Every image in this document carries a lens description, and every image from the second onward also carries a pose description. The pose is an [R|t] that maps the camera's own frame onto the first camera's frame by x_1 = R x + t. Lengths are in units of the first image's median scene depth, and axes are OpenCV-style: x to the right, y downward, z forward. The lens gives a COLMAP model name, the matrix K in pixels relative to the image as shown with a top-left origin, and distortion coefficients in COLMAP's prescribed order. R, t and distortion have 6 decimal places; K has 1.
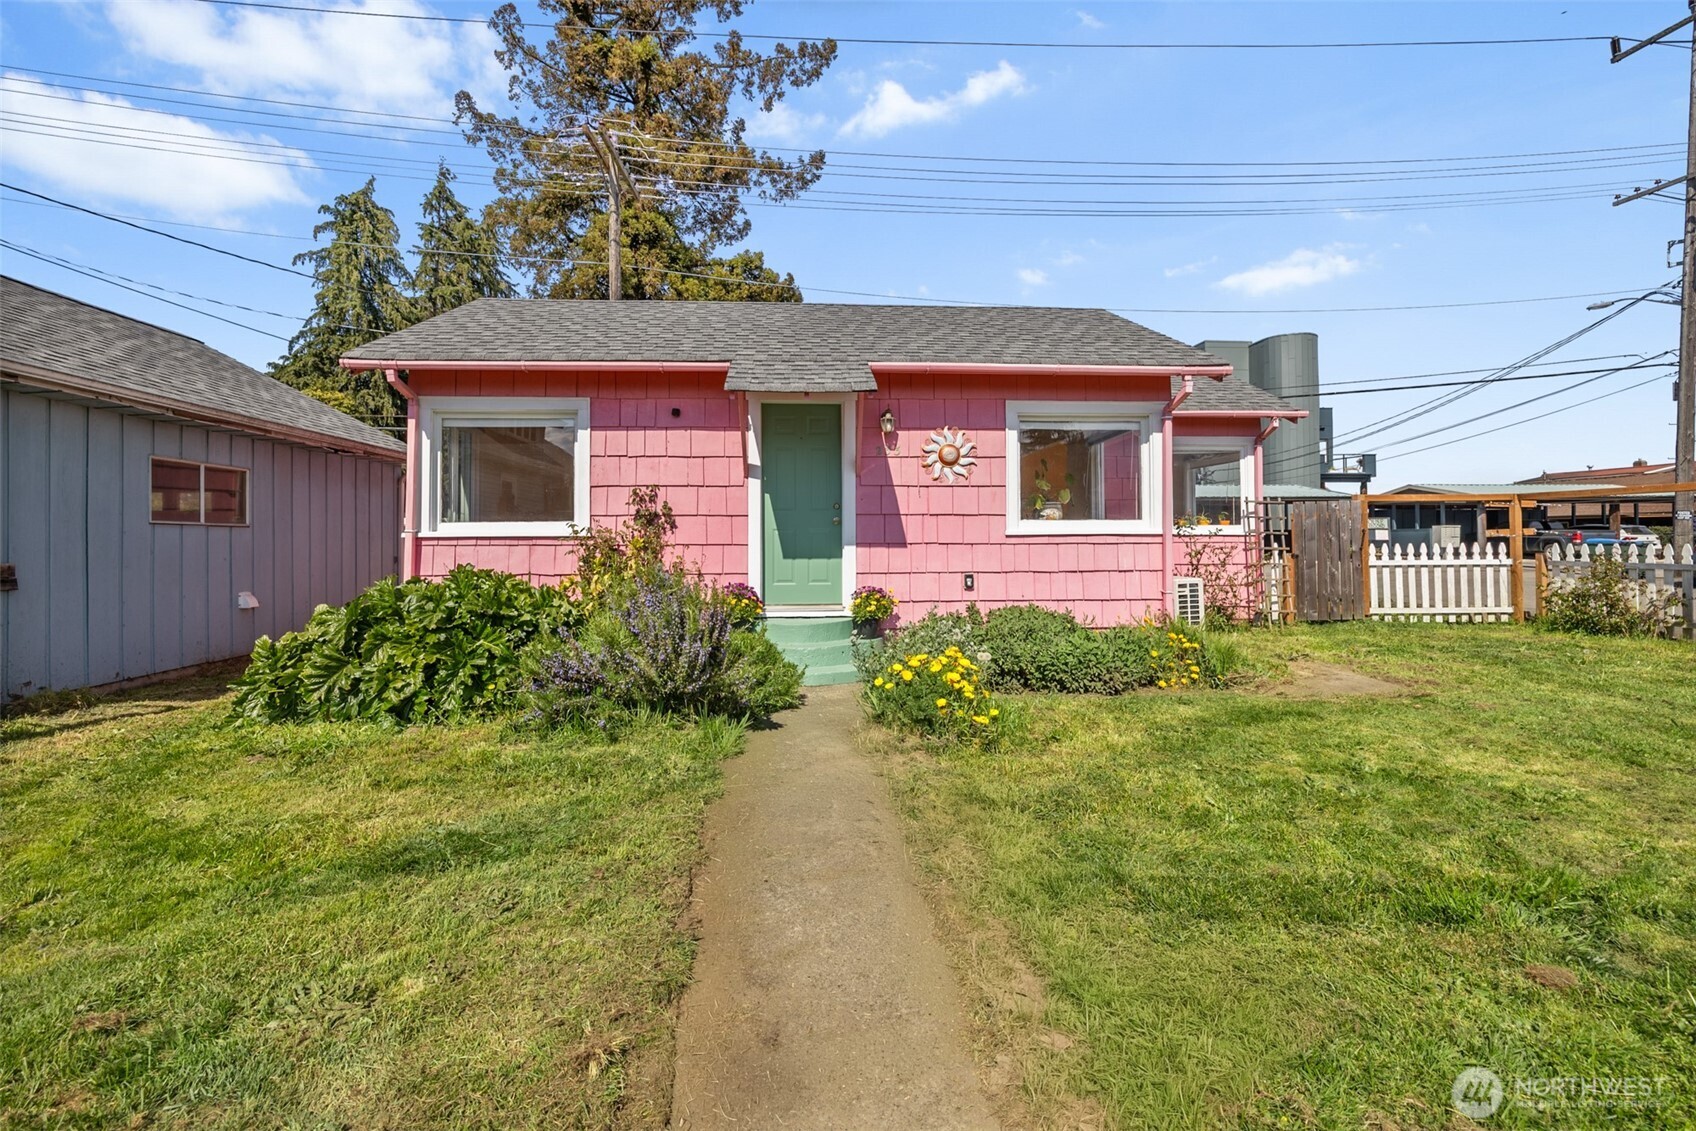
lens RADIAL K [[711.2, 0, 841.6], [0, 711.2, 540.6], [0, 0, 1]] dist [0.001391, 0.000280]
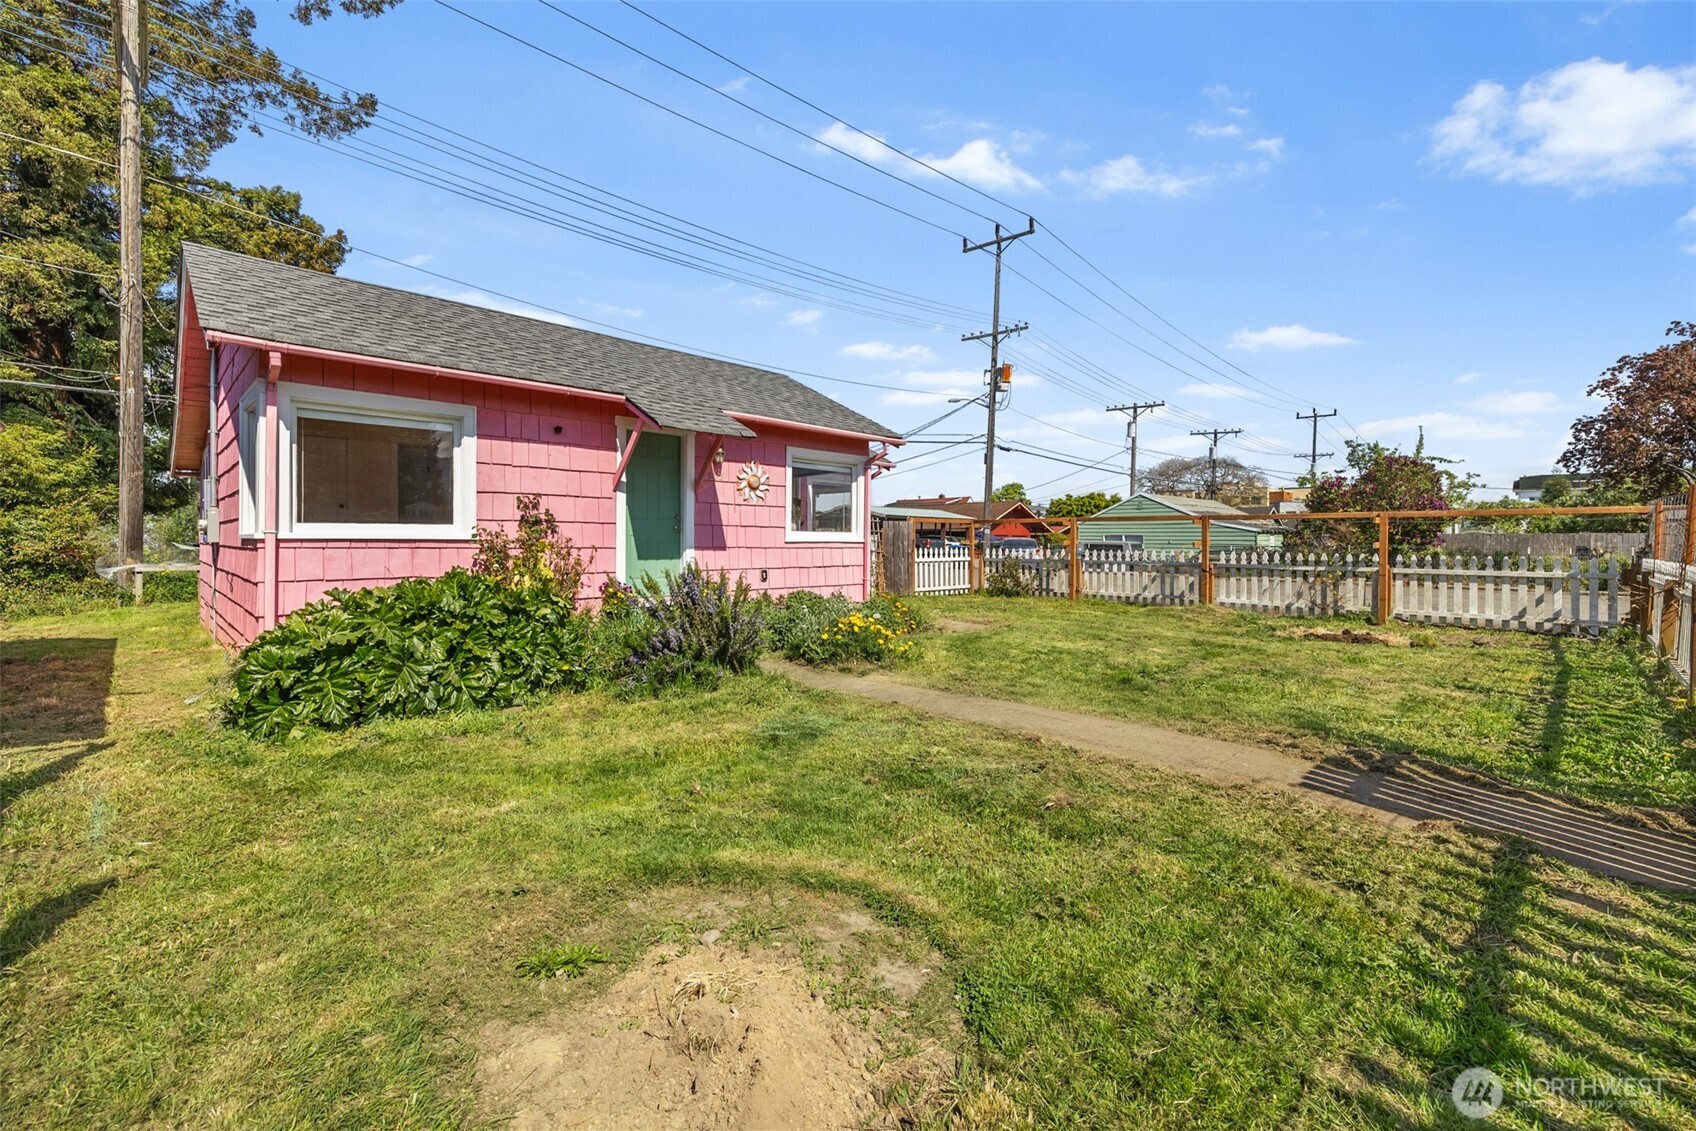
lens RADIAL K [[711.2, 0, 841.6], [0, 711.2, 540.6], [0, 0, 1]] dist [0.001391, 0.000280]
pose [[0.751658, 0.009285, 0.659488, -0.617012], [-0.006516, 0.999957, -0.006652, -0.000999], [-0.659521, 0.000703, 0.751686, -0.132881]]
